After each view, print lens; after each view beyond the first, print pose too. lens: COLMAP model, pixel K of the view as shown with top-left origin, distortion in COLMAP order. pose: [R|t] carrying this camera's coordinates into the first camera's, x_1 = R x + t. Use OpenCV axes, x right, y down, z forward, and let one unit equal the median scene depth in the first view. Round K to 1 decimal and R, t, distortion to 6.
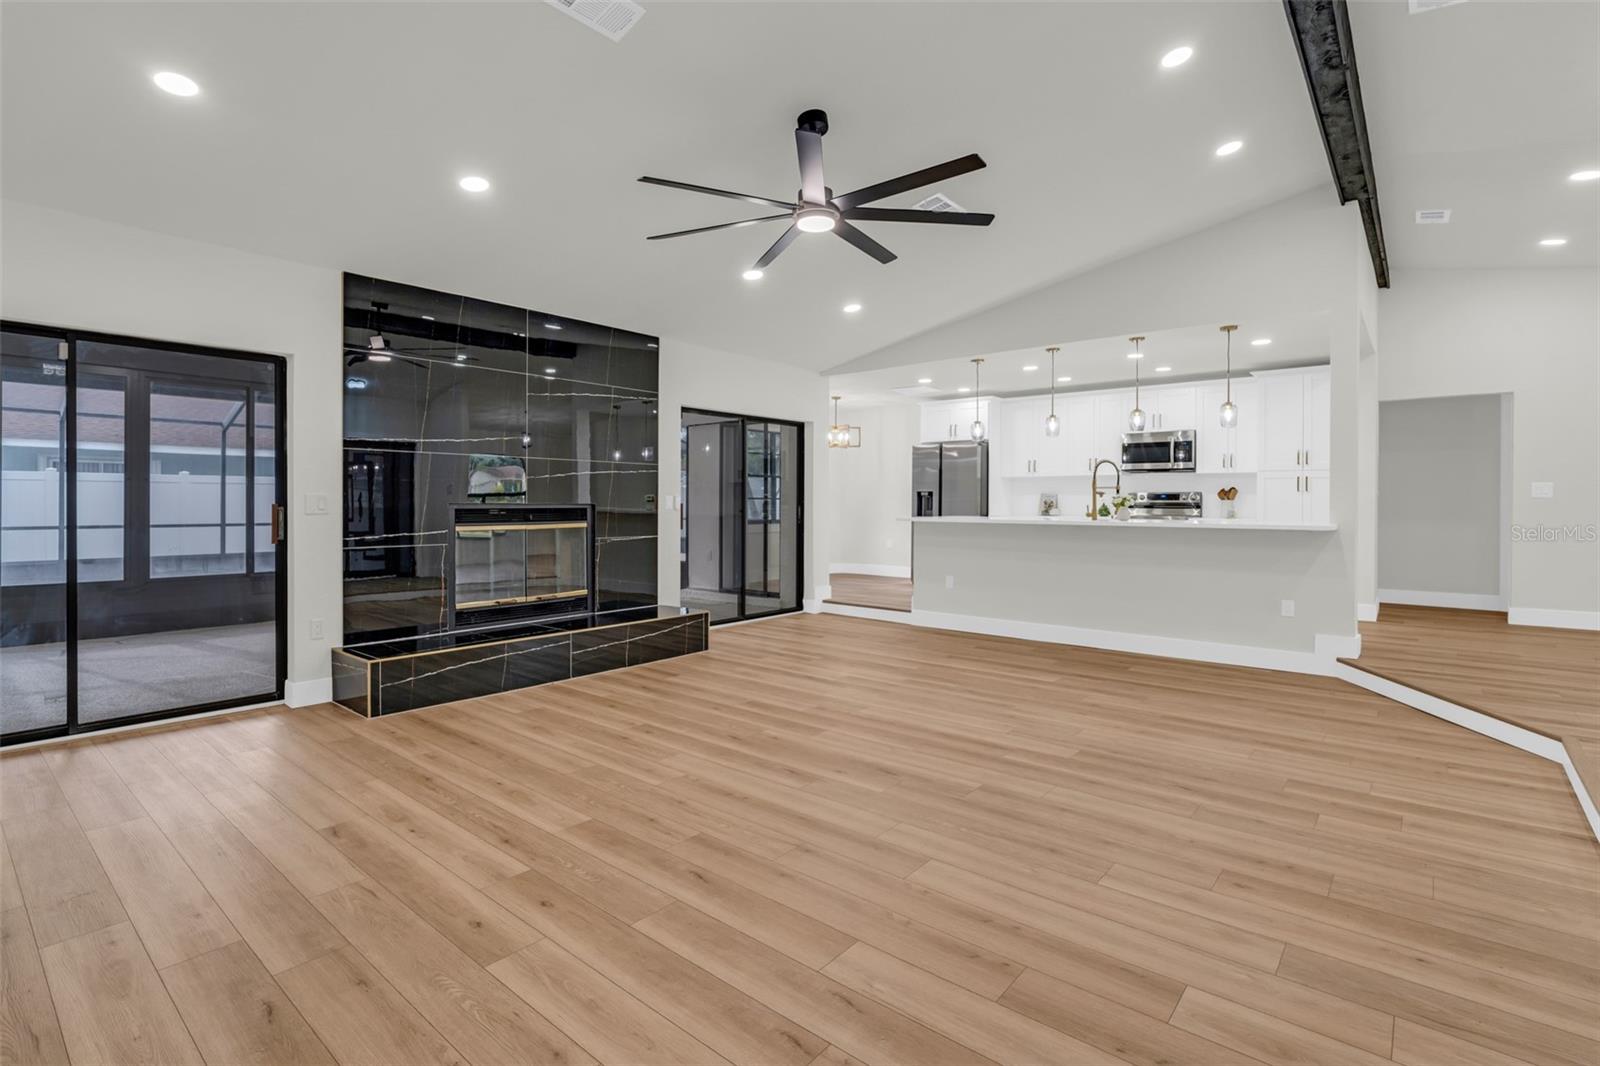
lens RADIAL K [[754.0, 0, 802.8], [0, 754.0, 507.4], [0, 0, 1]] dist [-0.007645, 0.001167]
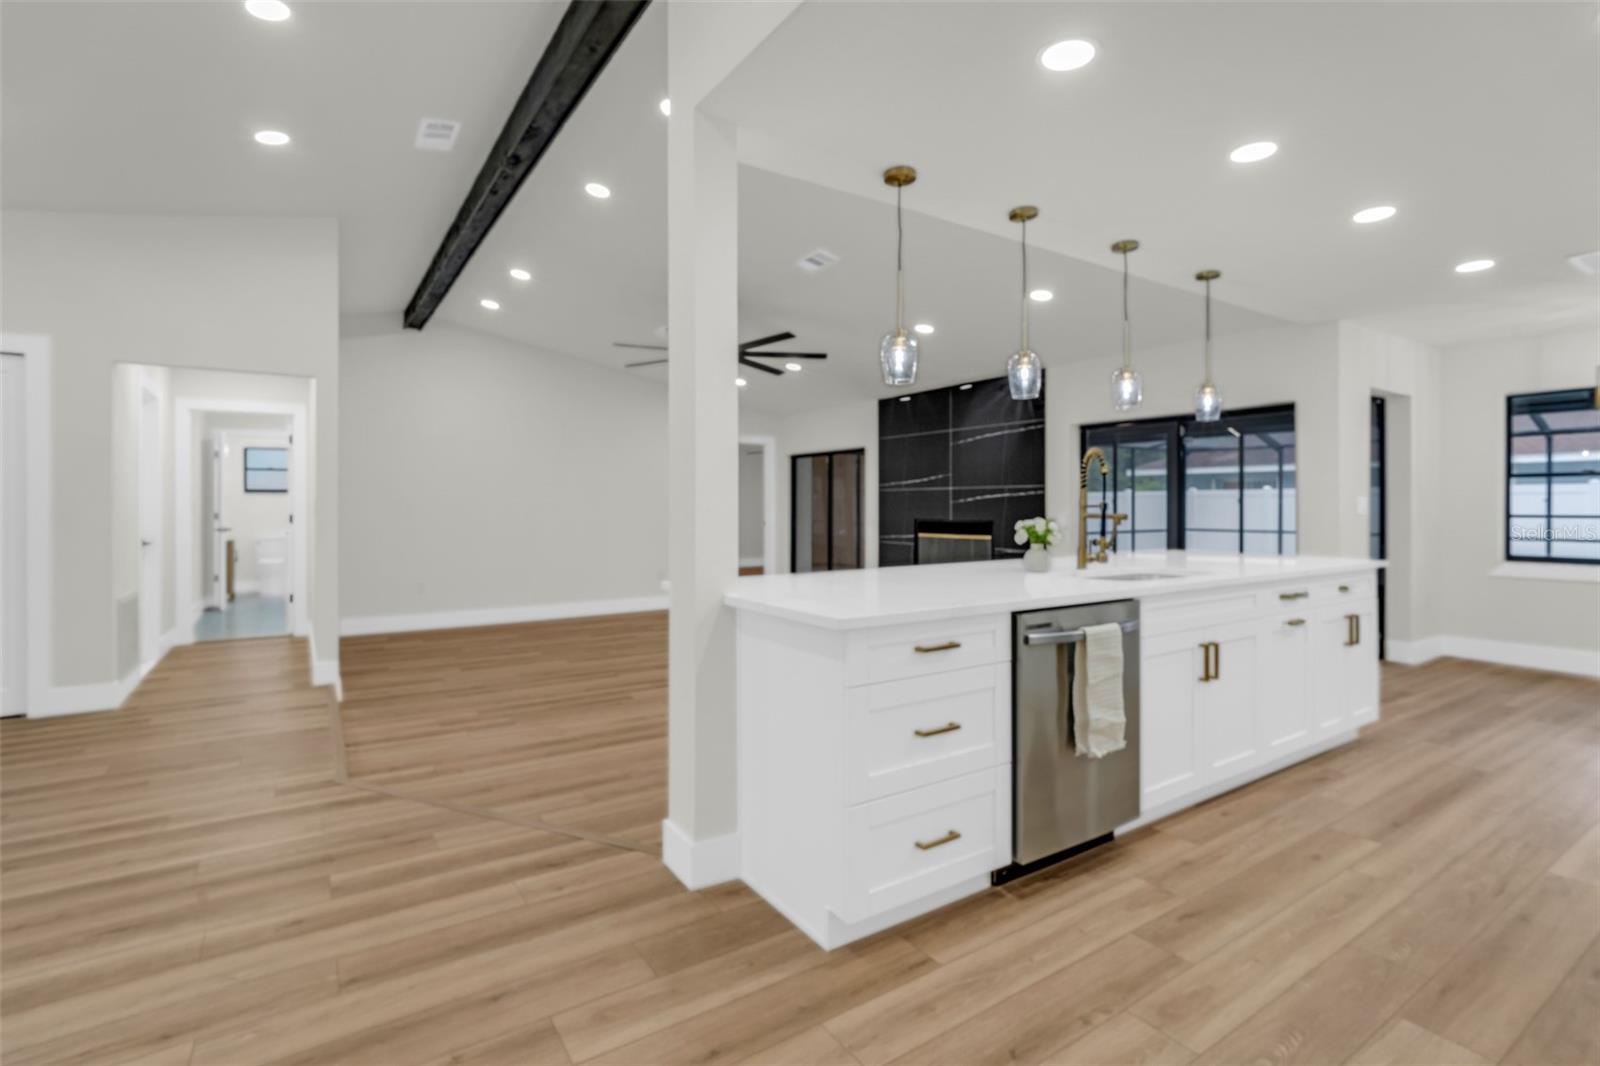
lens RADIAL K [[754.0, 0, 802.8], [0, 754.0, 507.4], [0, 0, 1]] dist [-0.007645, 0.001167]
pose [[-0.283419, -0.000355, -0.958996, 1.661334], [-0.005851, 0.999982, 0.001359, -0.044915], [0.958978, 0.005996, -0.283416, 1.716020]]
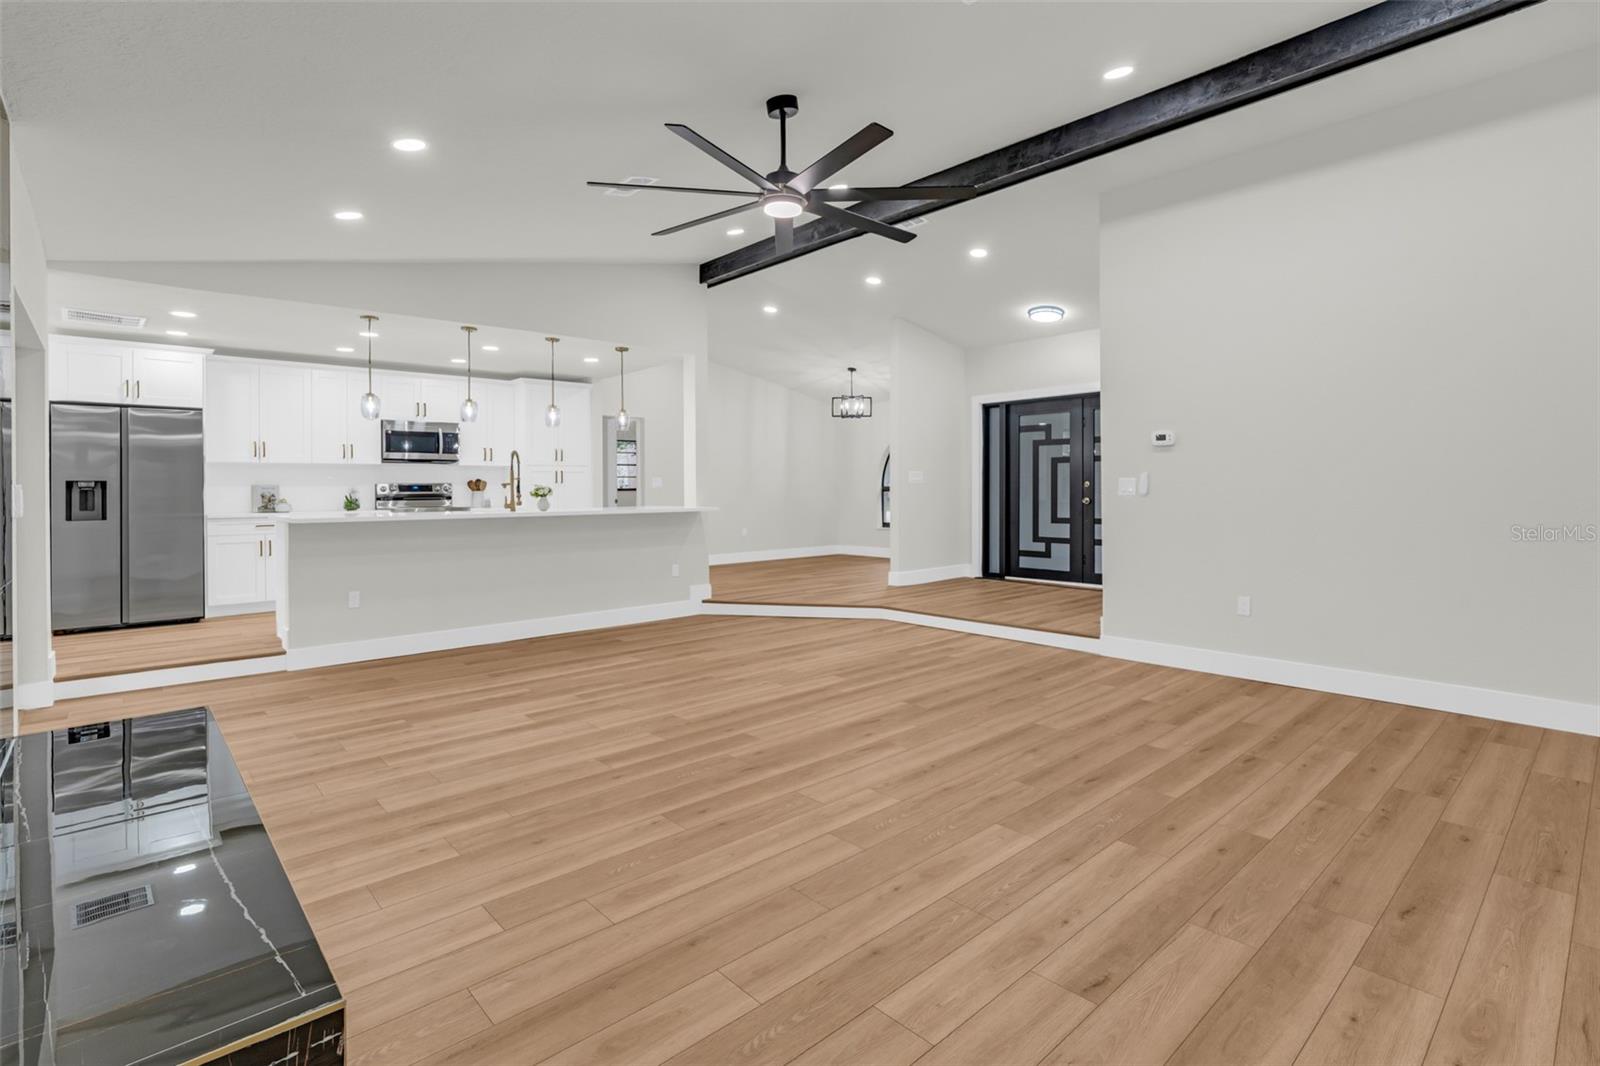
lens RADIAL K [[764.4, 0, 798.6], [0, 764.4, 501.7], [0, 0, 1]] dist [-0.011444, 0.001192]
pose [[0.140450, -0.019952, 0.989887, -0.991215], [0.017022, 0.999698, 0.017735, -0.013014], [-0.989941, 0.014360, 0.140748, 0.867945]]
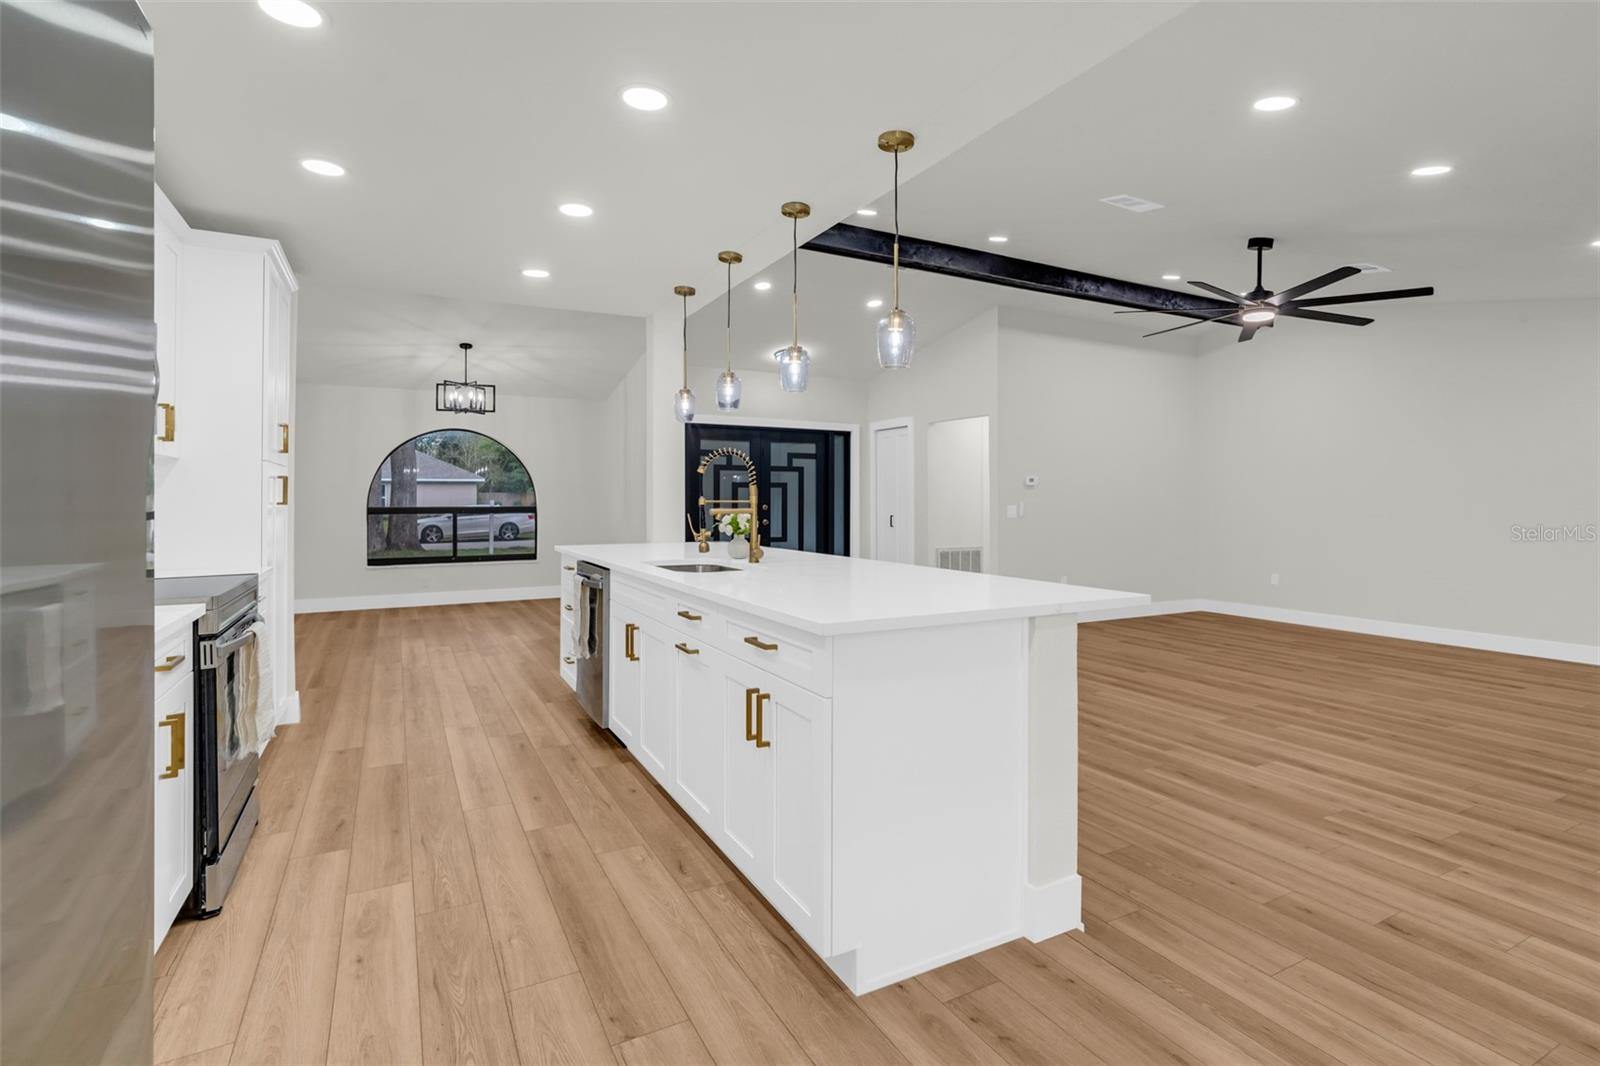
lens RADIAL K [[772.5, 0, 805.4], [0, 772.5, 484.5], [0, 0, 1]] dist [-0.005893, -0.000015]
pose [[-0.926791, 0.004460, 0.375551, 0.261378], [0.000361, 0.999940, -0.010984, -0.057662], [-0.375578, -0.010045, -0.926736, 2.659202]]
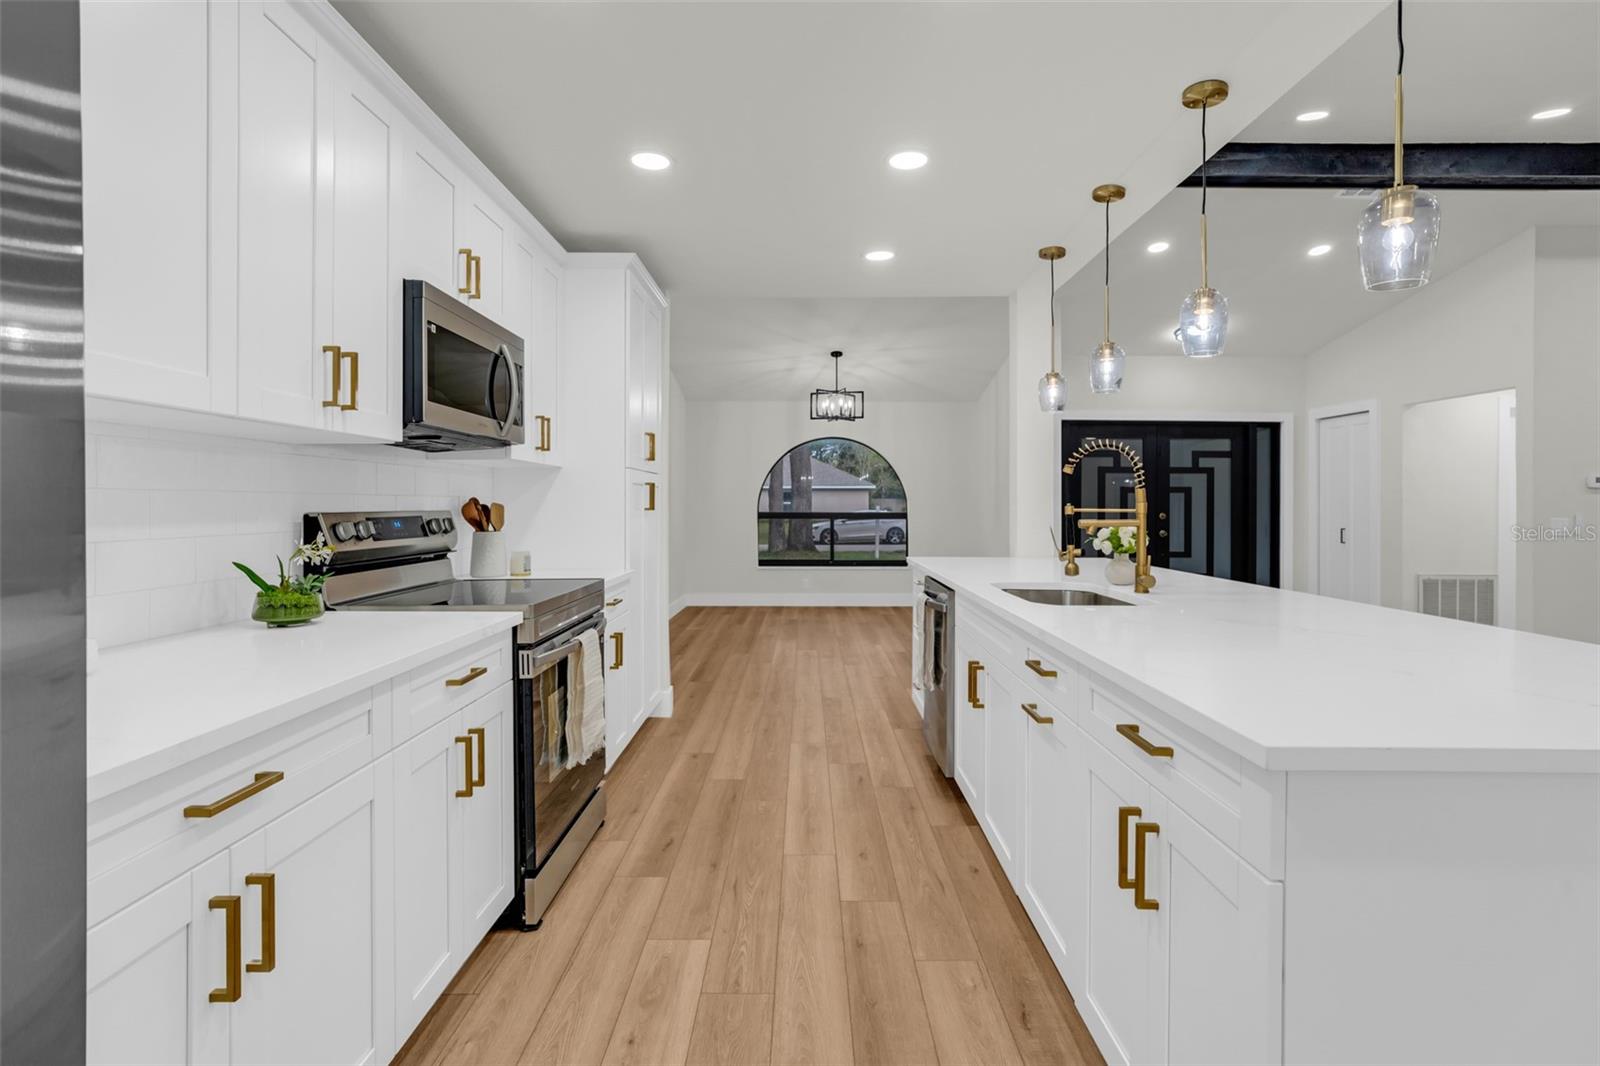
lens RADIAL K [[764.4, 0, 798.6], [0, 764.4, 501.7], [0, 0, 1]] dist [-0.011444, 0.001192]
pose [[-0.633535, -0.002585, 0.773710, 0.338526], [-0.000167, 0.999995, 0.003204, -0.057570], [-0.773714, 0.001901, -0.633532, 2.481461]]
